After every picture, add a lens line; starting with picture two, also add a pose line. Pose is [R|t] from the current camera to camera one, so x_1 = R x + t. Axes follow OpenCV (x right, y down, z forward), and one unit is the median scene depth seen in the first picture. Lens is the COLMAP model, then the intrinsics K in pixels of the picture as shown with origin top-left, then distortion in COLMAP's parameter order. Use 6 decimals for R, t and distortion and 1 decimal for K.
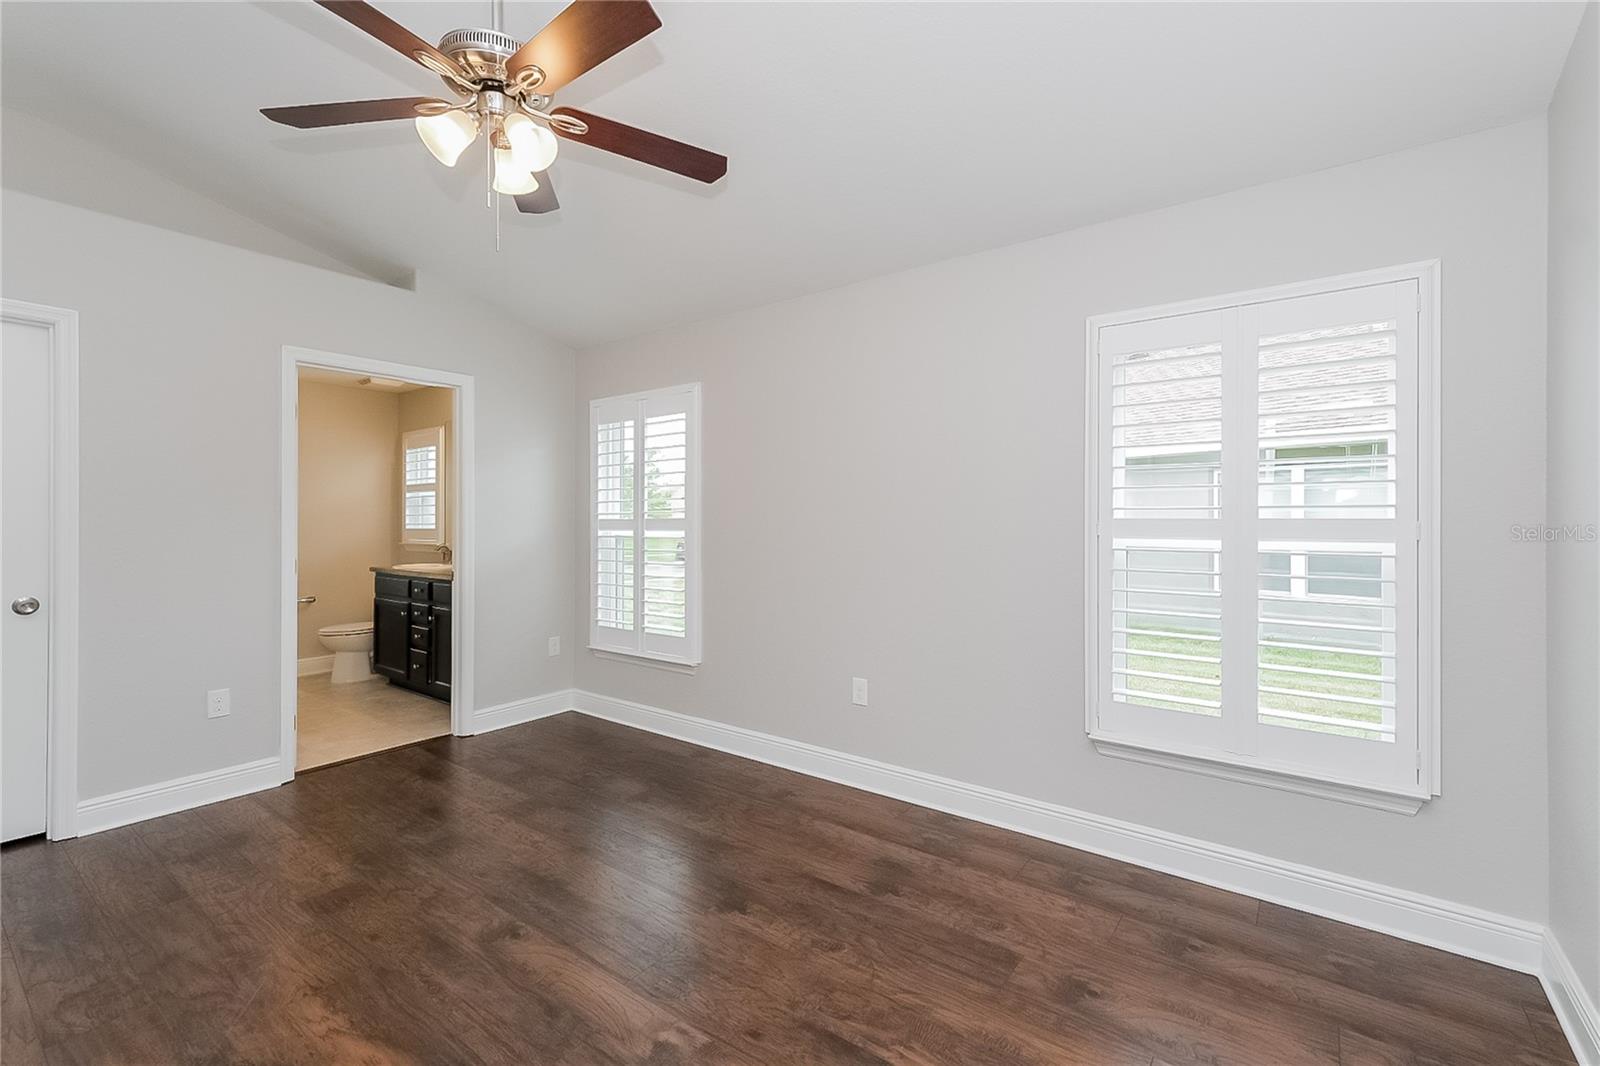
lens RADIAL K [[694.5, 0, 801.1], [0, 694.5, 514.0], [0, 0, 1]] dist [-0.009986, 0.000011]
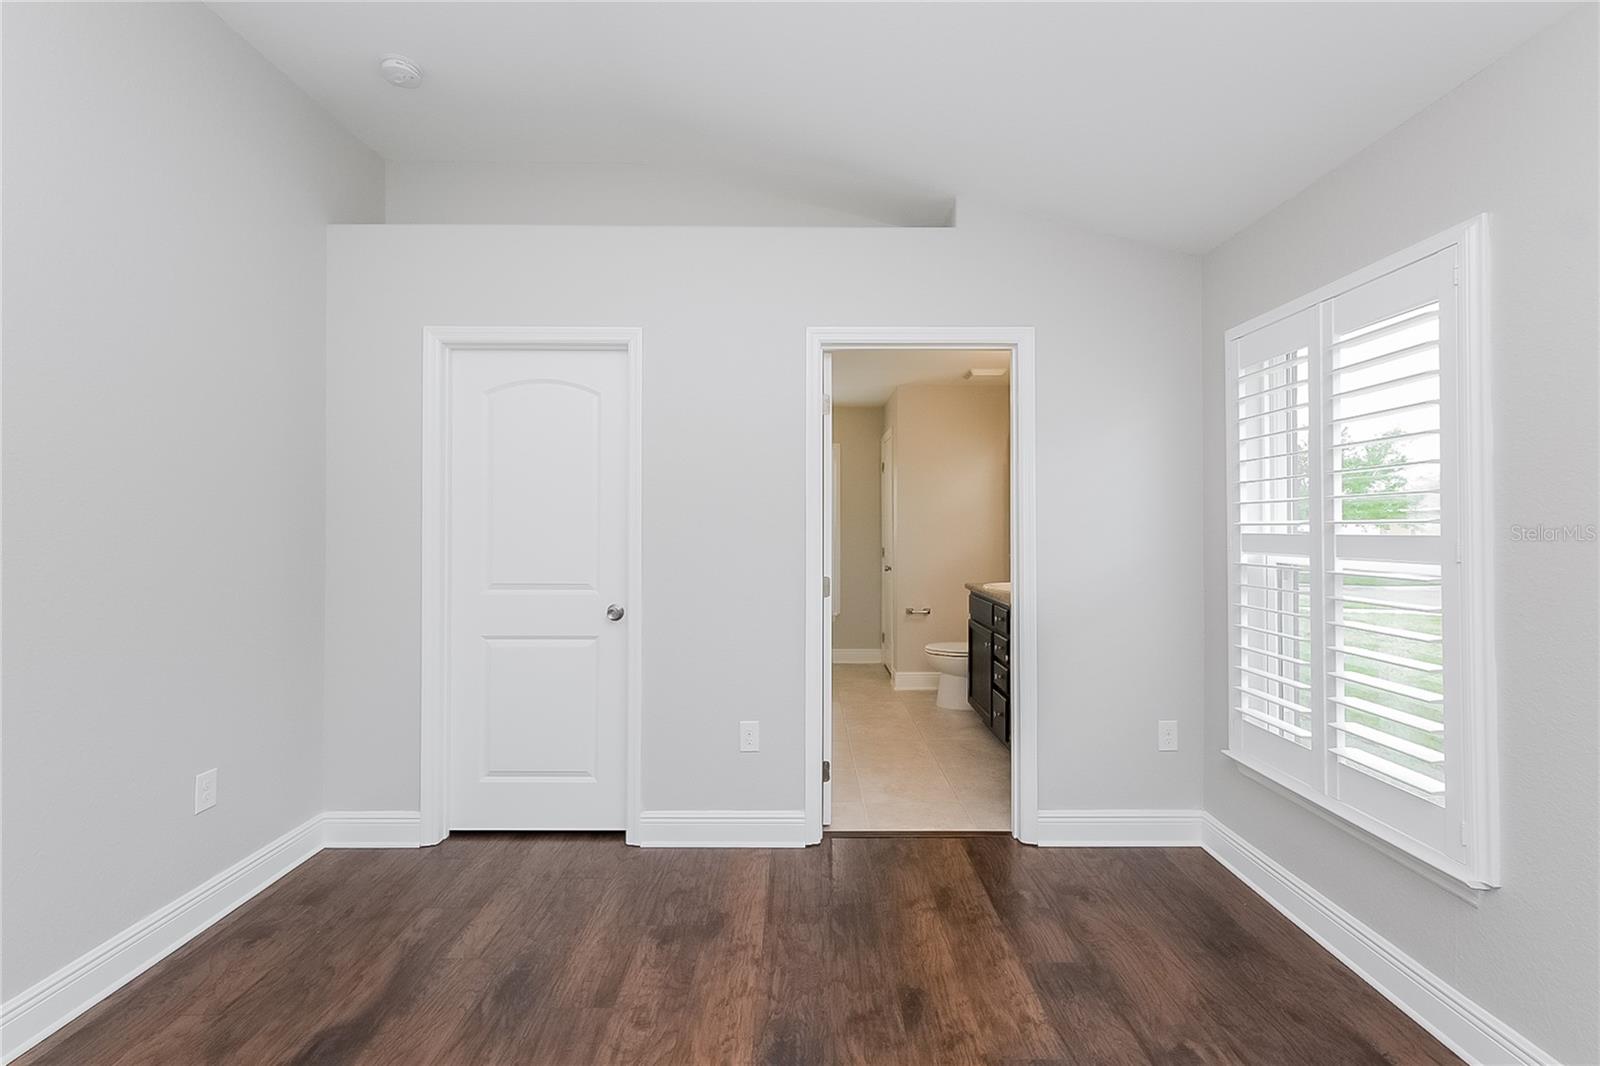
lens RADIAL K [[694.5, 0, 801.1], [0, 694.5, 514.0], [0, 0, 1]] dist [-0.009986, 0.000011]
pose [[0.609372, -0.011443, -0.792802, -0.065134], [0.004549, 0.999930, -0.010936, -0.004360], [0.792871, 0.003058, 0.609381, 0.388498]]
